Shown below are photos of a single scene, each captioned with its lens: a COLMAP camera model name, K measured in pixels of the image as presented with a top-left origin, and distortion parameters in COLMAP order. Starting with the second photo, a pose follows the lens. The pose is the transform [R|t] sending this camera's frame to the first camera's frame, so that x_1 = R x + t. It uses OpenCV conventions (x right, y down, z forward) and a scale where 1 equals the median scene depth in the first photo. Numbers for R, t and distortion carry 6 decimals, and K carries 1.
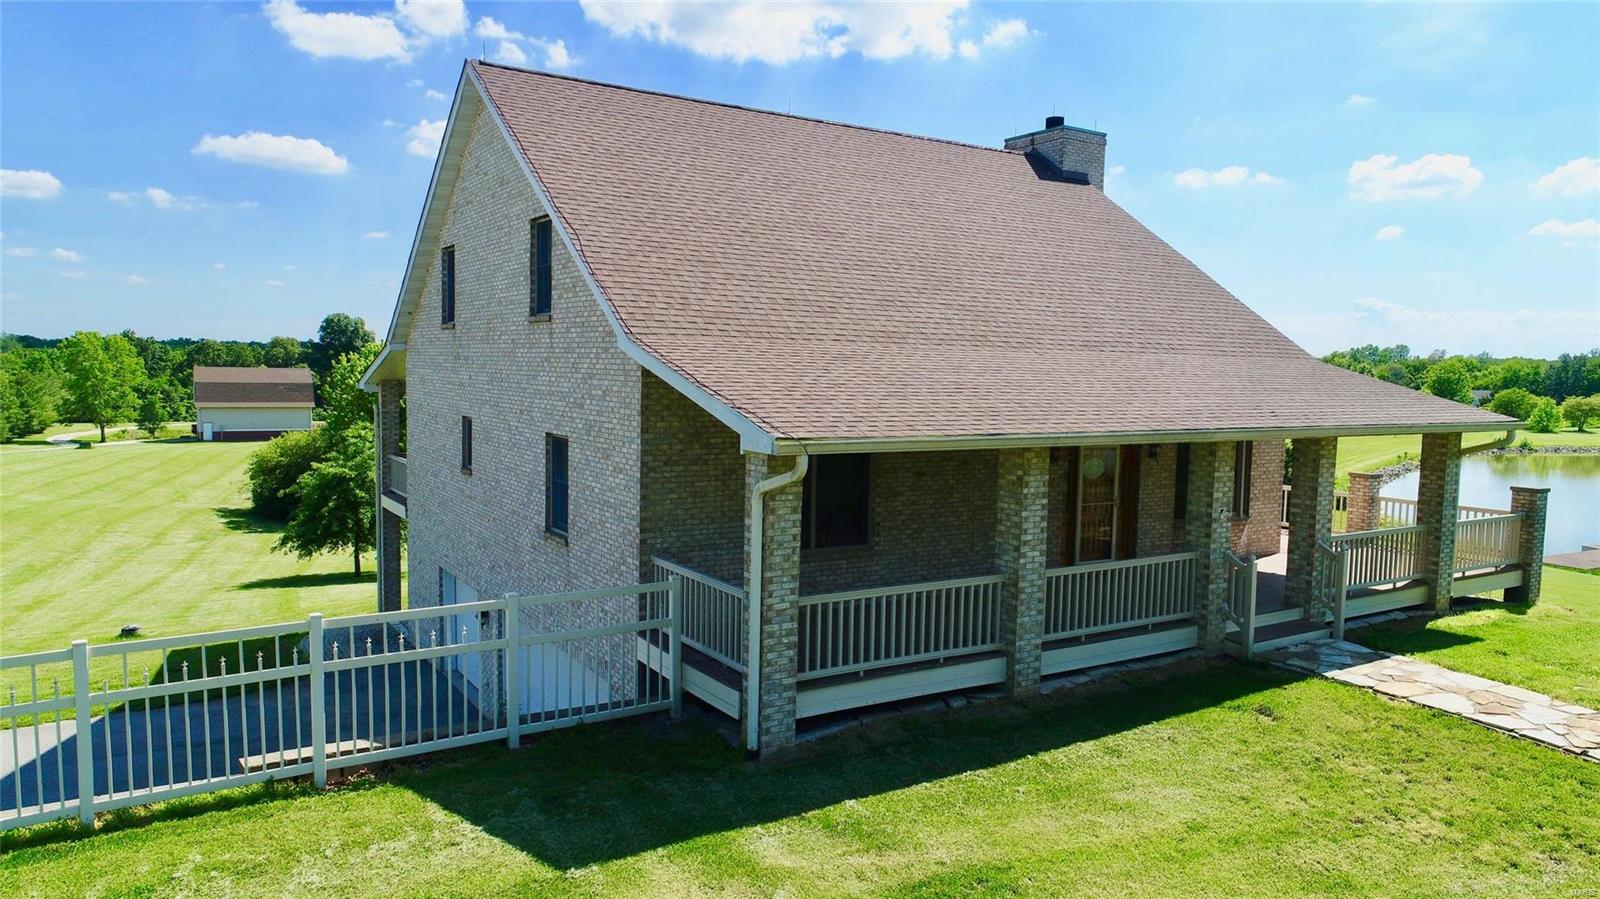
lens RADIAL K [[1068.4, 0, 800.0], [0, 1068.4, 449.5], [0, 0, 1]] dist [-0.000422, -0.003497]
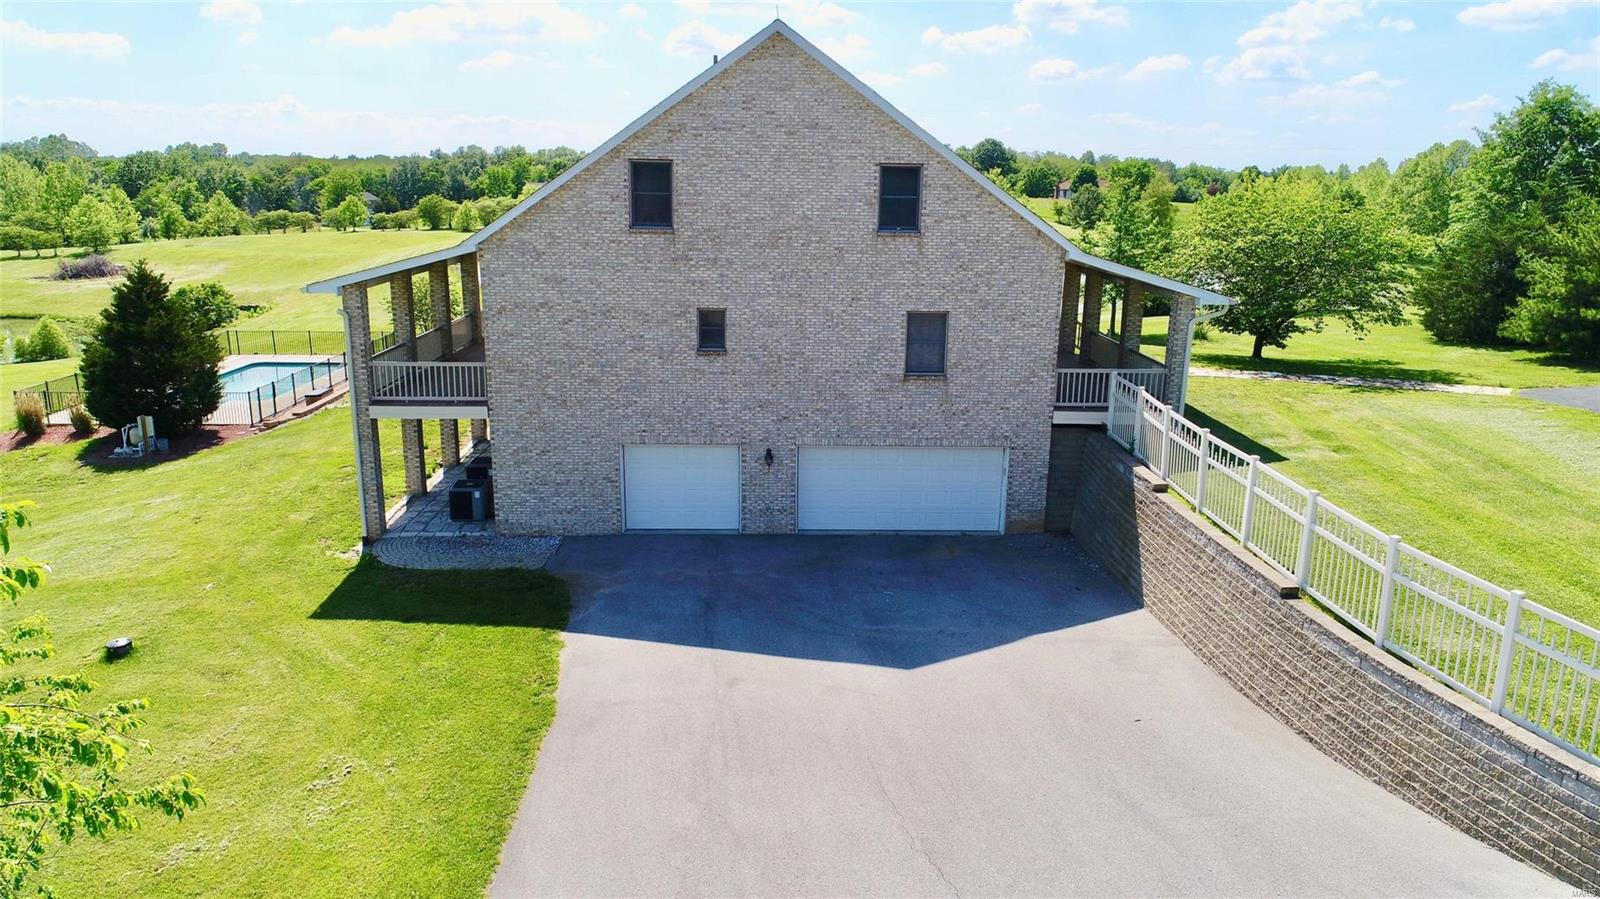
lens RADIAL K [[1068.4, 0, 800.0], [0, 1068.4, 449.5], [0, 0, 1]] dist [-0.000422, -0.003497]
pose [[0.508226, -0.220914, 0.832408, -1.870099], [0.062252, 0.973436, 0.220334, -0.194150], [-0.858971, -0.060160, 0.508478, 0.402530]]
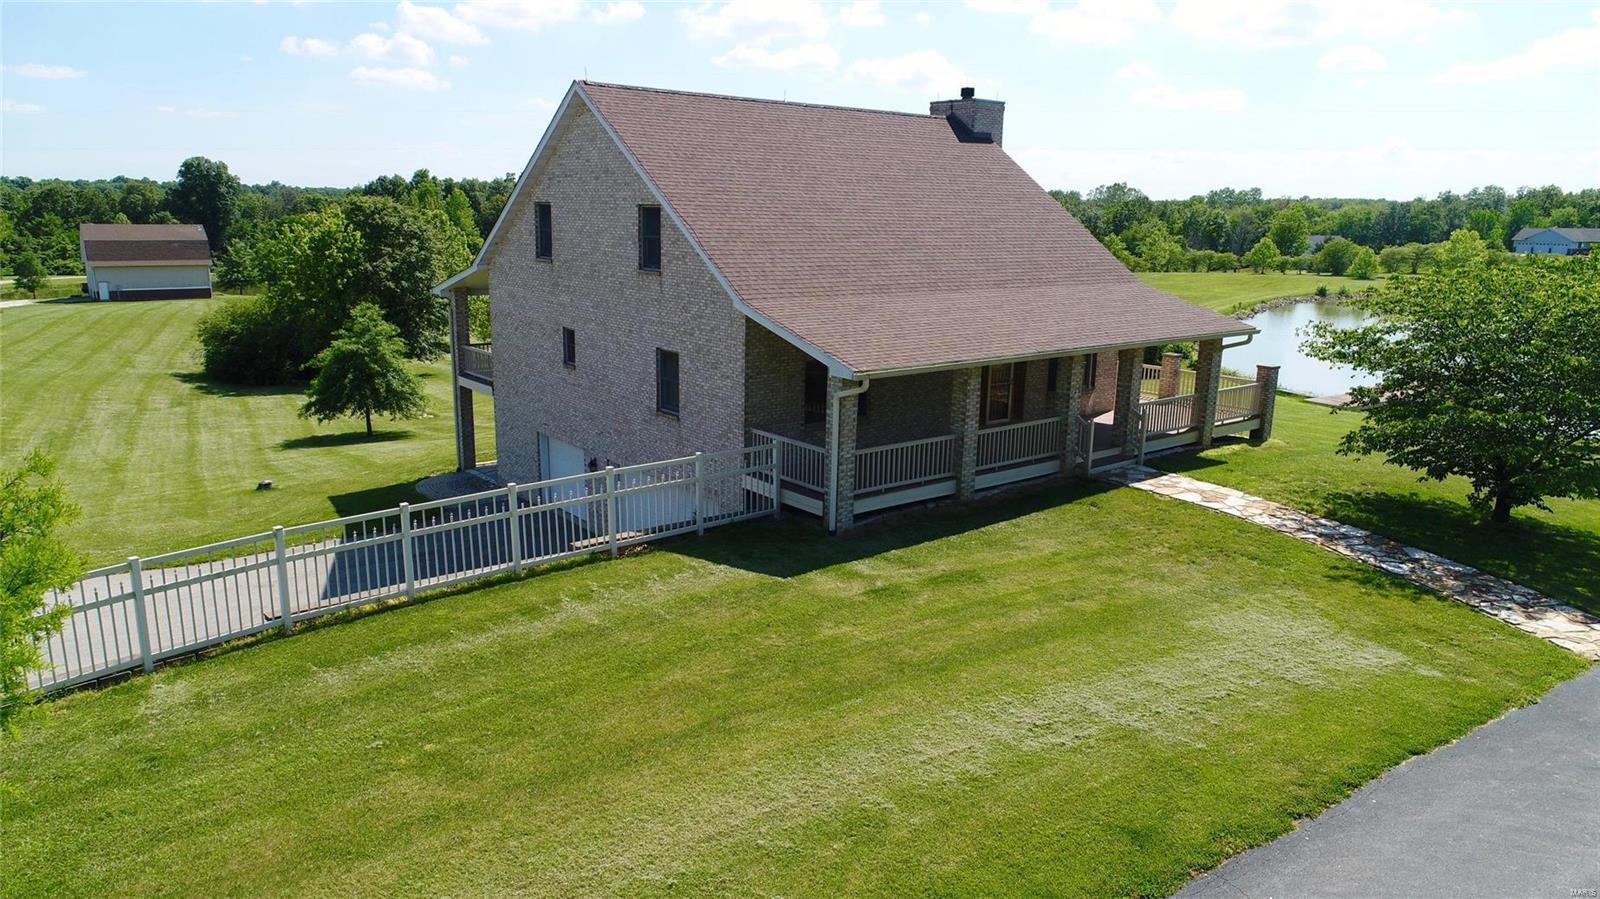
lens RADIAL K [[1068.4, 0, 800.0], [0, 1068.4, 449.5], [0, 0, 1]] dist [-0.000422, -0.003497]
pose [[0.993314, -0.026336, 0.112404, -0.241931], [0.009422, 0.988878, 0.148429, -0.112759], [-0.115063, -0.146378, 0.982514, -0.654120]]
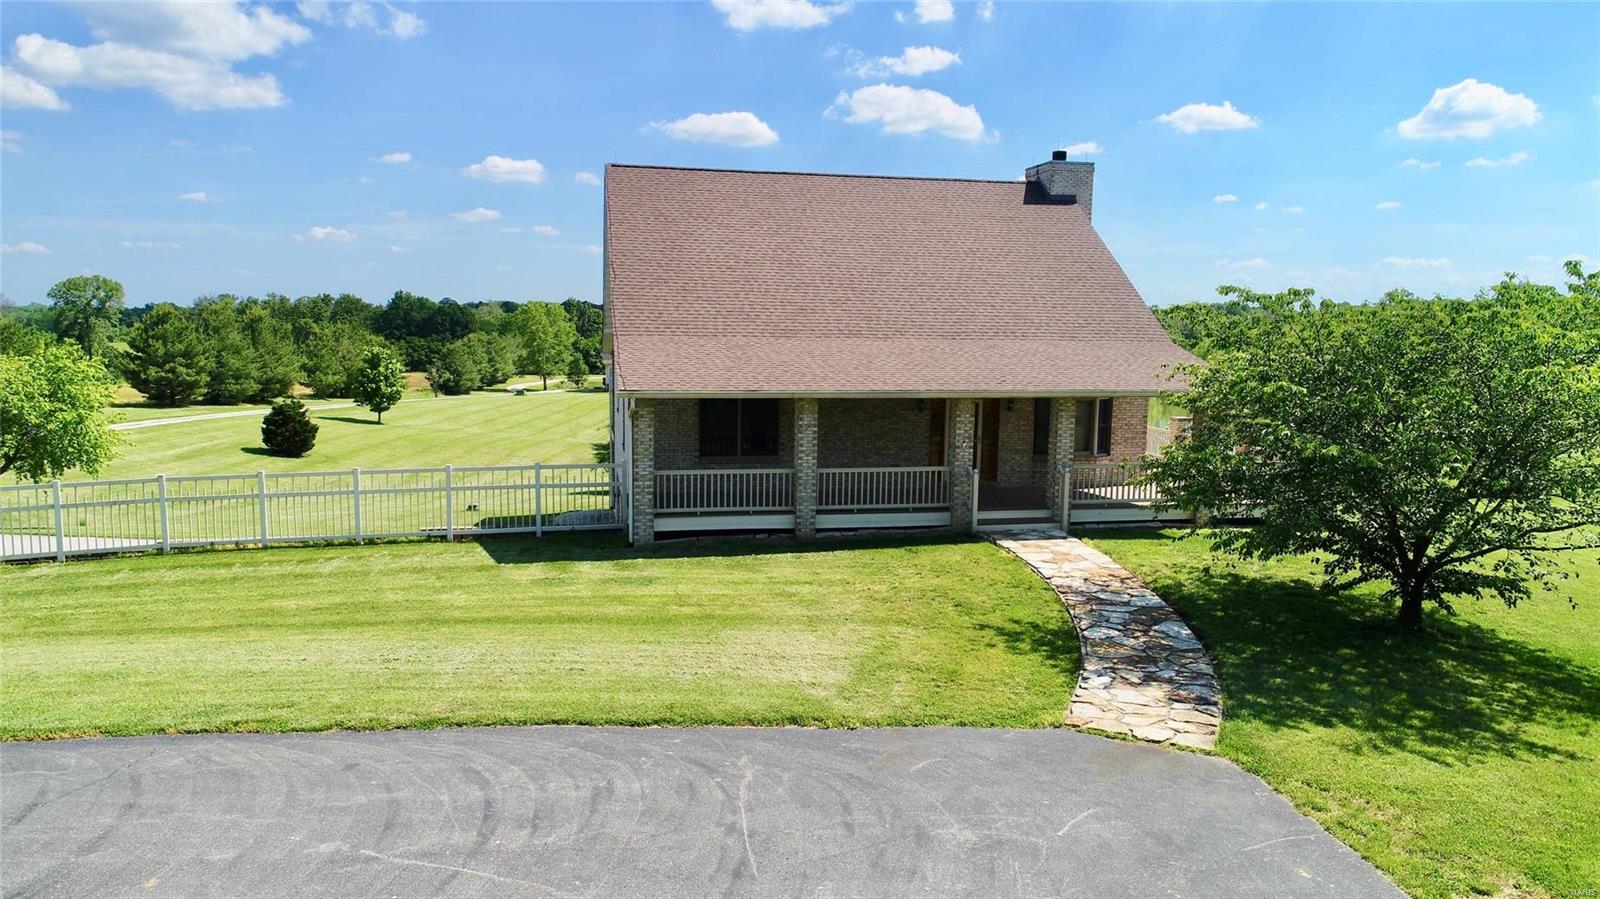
lens RADIAL K [[1068.4, 0, 800.0], [0, 1068.4, 449.5], [0, 0, 1]] dist [-0.000422, -0.003497]
pose [[0.934353, 0.036821, -0.354441, 0.756991], [-0.022912, 0.998797, 0.043359, 0.005155], [0.355611, -0.032392, 0.934073, -0.613479]]
